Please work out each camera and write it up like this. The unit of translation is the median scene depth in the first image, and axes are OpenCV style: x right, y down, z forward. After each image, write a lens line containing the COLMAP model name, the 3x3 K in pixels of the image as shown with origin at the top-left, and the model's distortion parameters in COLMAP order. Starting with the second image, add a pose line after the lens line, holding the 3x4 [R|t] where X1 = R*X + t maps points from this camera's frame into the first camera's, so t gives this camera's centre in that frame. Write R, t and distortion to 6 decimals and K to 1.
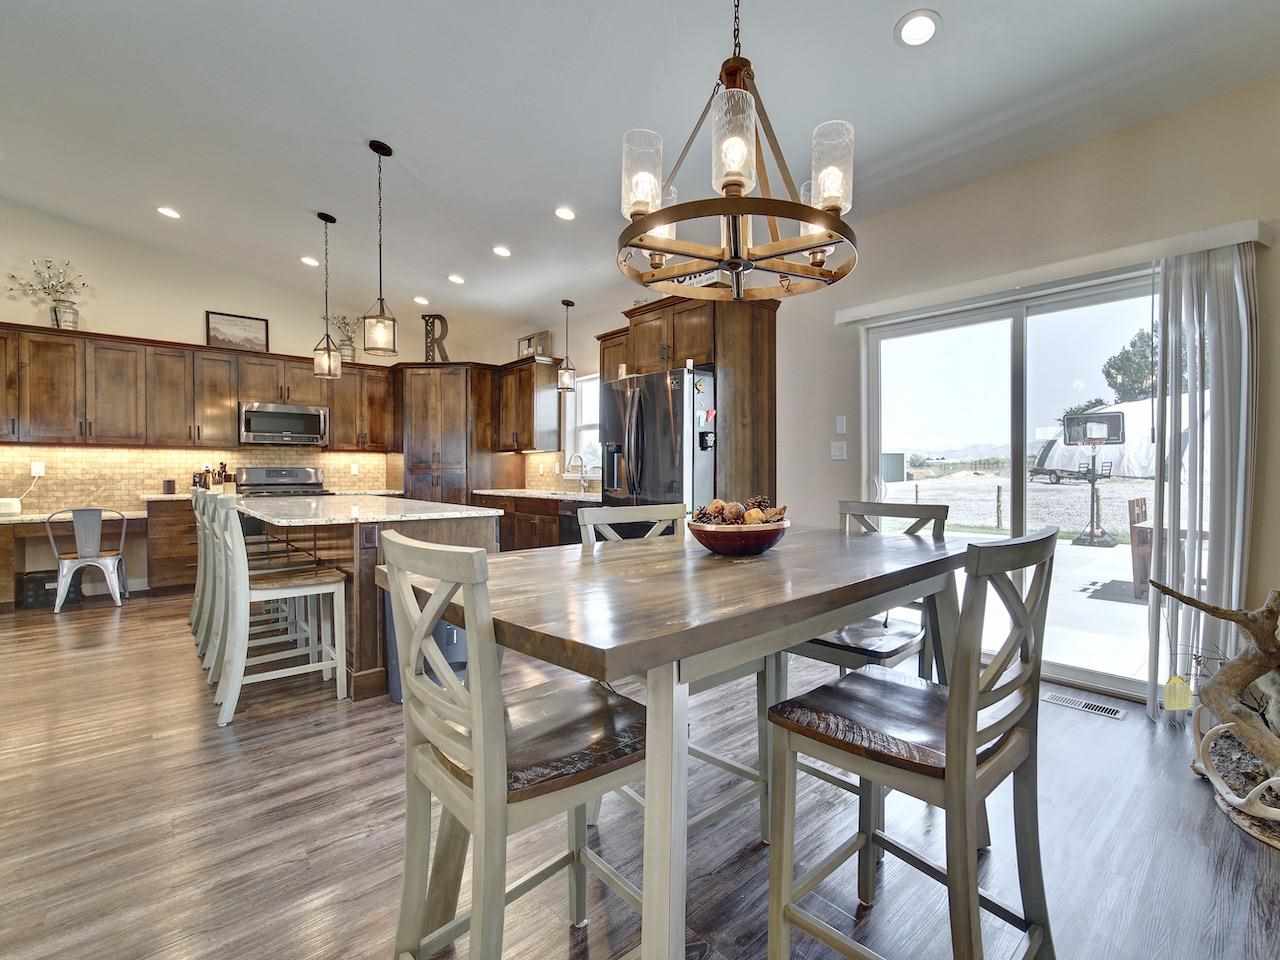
lens RADIAL K [[581.2, 0, 680.7], [0, 581.2, 475.5], [0, 0, 1]] dist [0.001581, -0.000739]
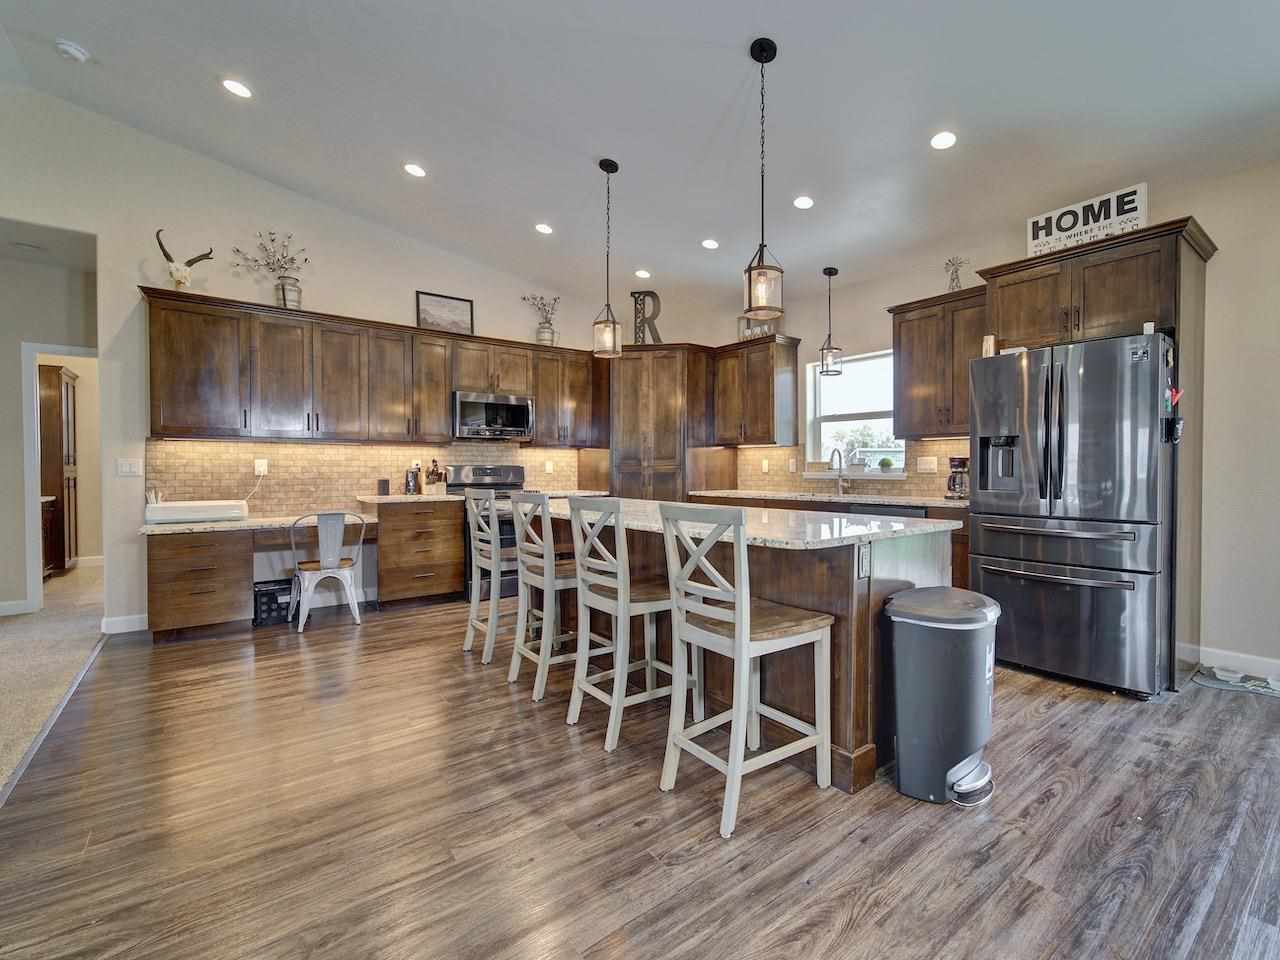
lens RADIAL K [[581.2, 0, 666.5], [0, 581.2, 475.2], [0, 0, 1]] dist [0.001581, -0.000739]
pose [[0.997231, -0.000421, -0.074363, -0.383411], [0.000883, 0.999981, 0.006180, -0.003682], [0.074359, -0.006229, 0.997212, 0.142954]]
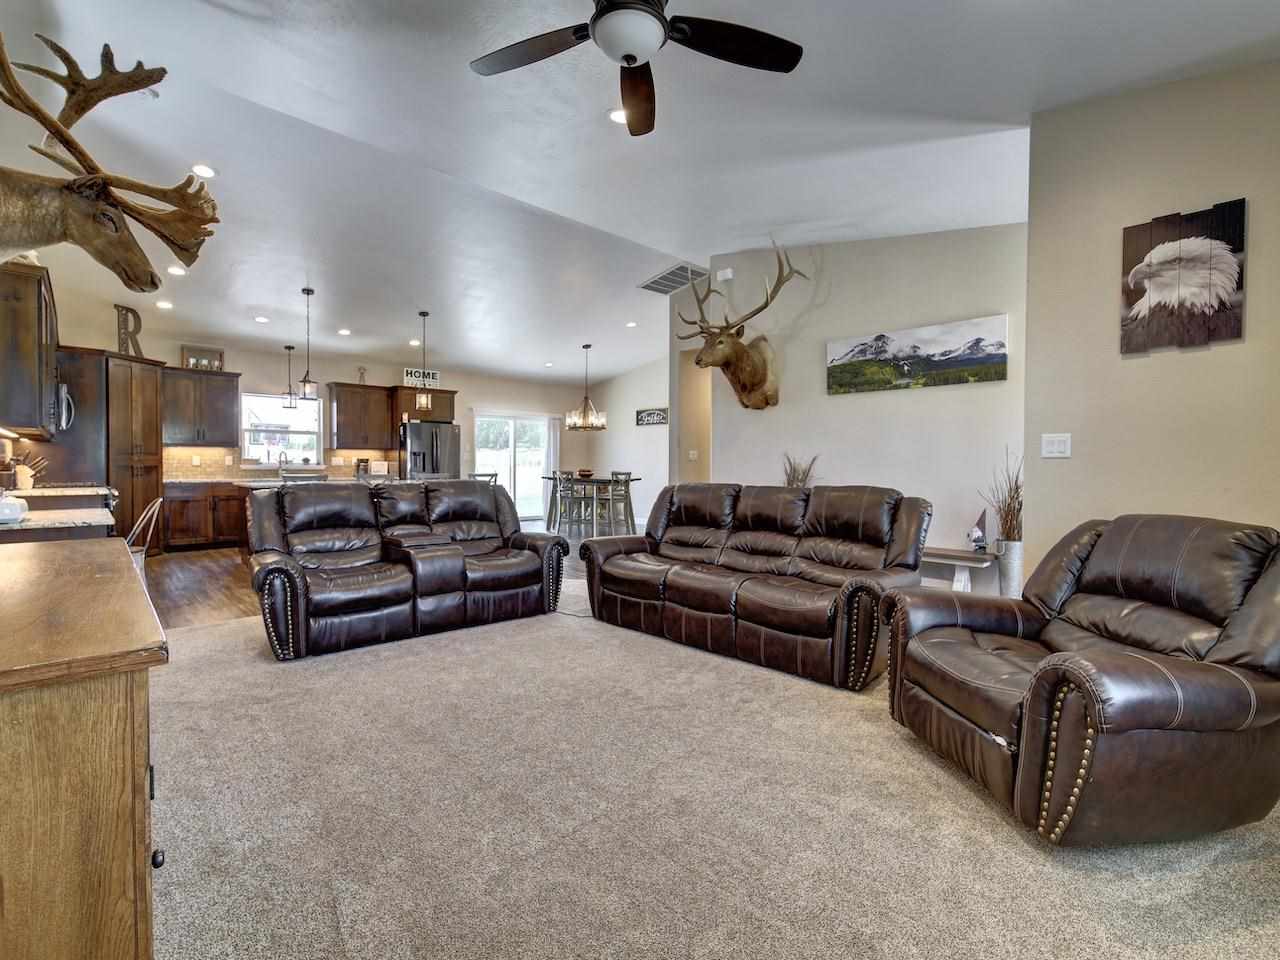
lens RADIAL K [[581.2, 0, 643.5], [0, 581.2, 472.8], [0, 0, 1]] dist [0.001581, -0.000739]
pose [[-0.014631, -0.014208, 0.999792, -1.712881], [0.002201, 0.999896, 0.014242, -0.002553], [-0.999891, 0.002408, -0.014598, 0.136260]]
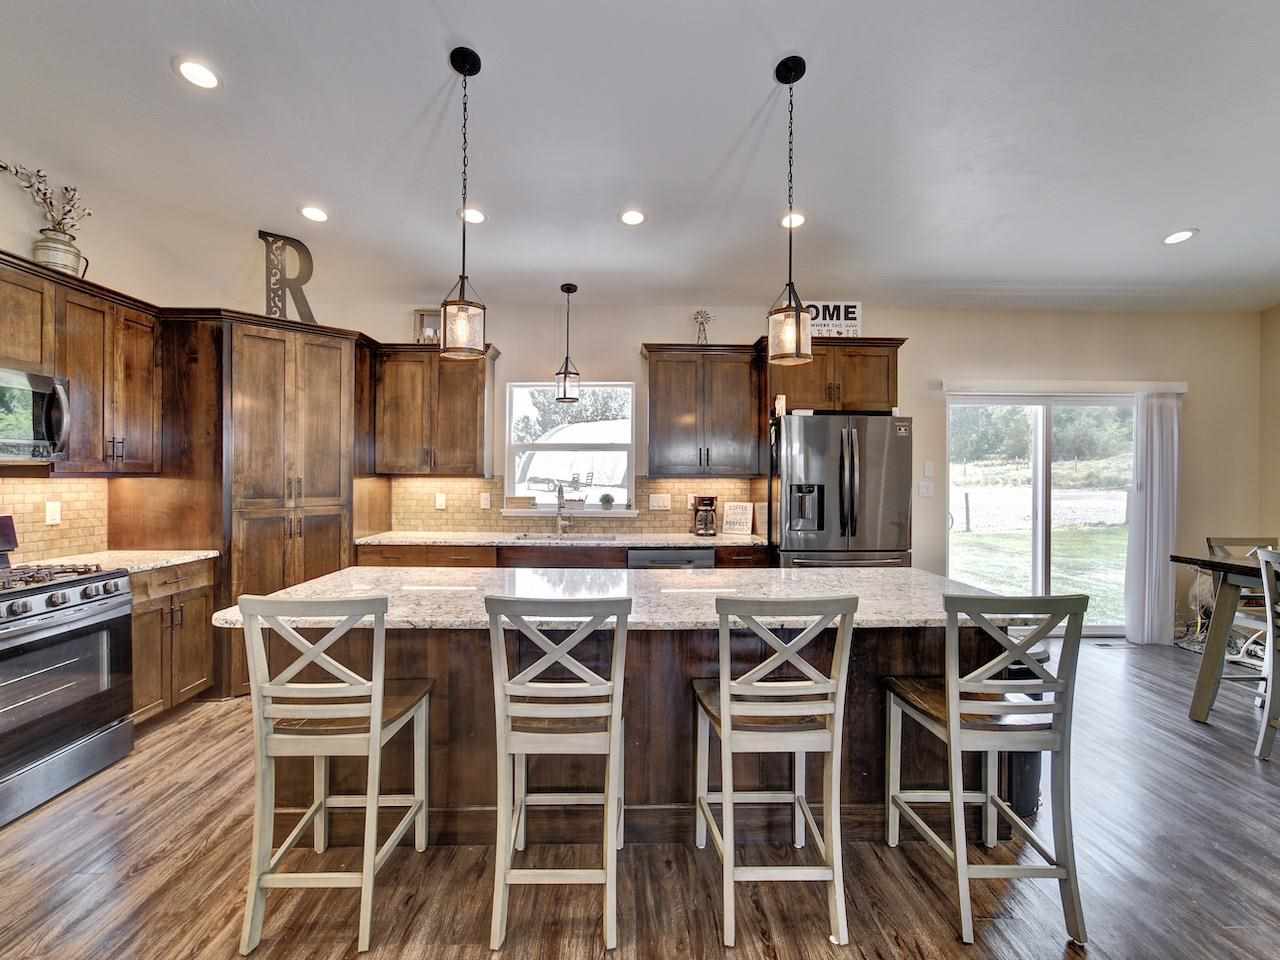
lens RADIAL K [[581.2, 0, 632.7], [0, 581.2, 482.5], [0, 0, 1]] dist [0.001581, -0.000739]
pose [[0.678988, -0.003485, 0.734141, -0.720601], [0.001191, 0.999993, 0.003645, -0.043934], [-0.734149, -0.001601, 0.678987, 0.425340]]
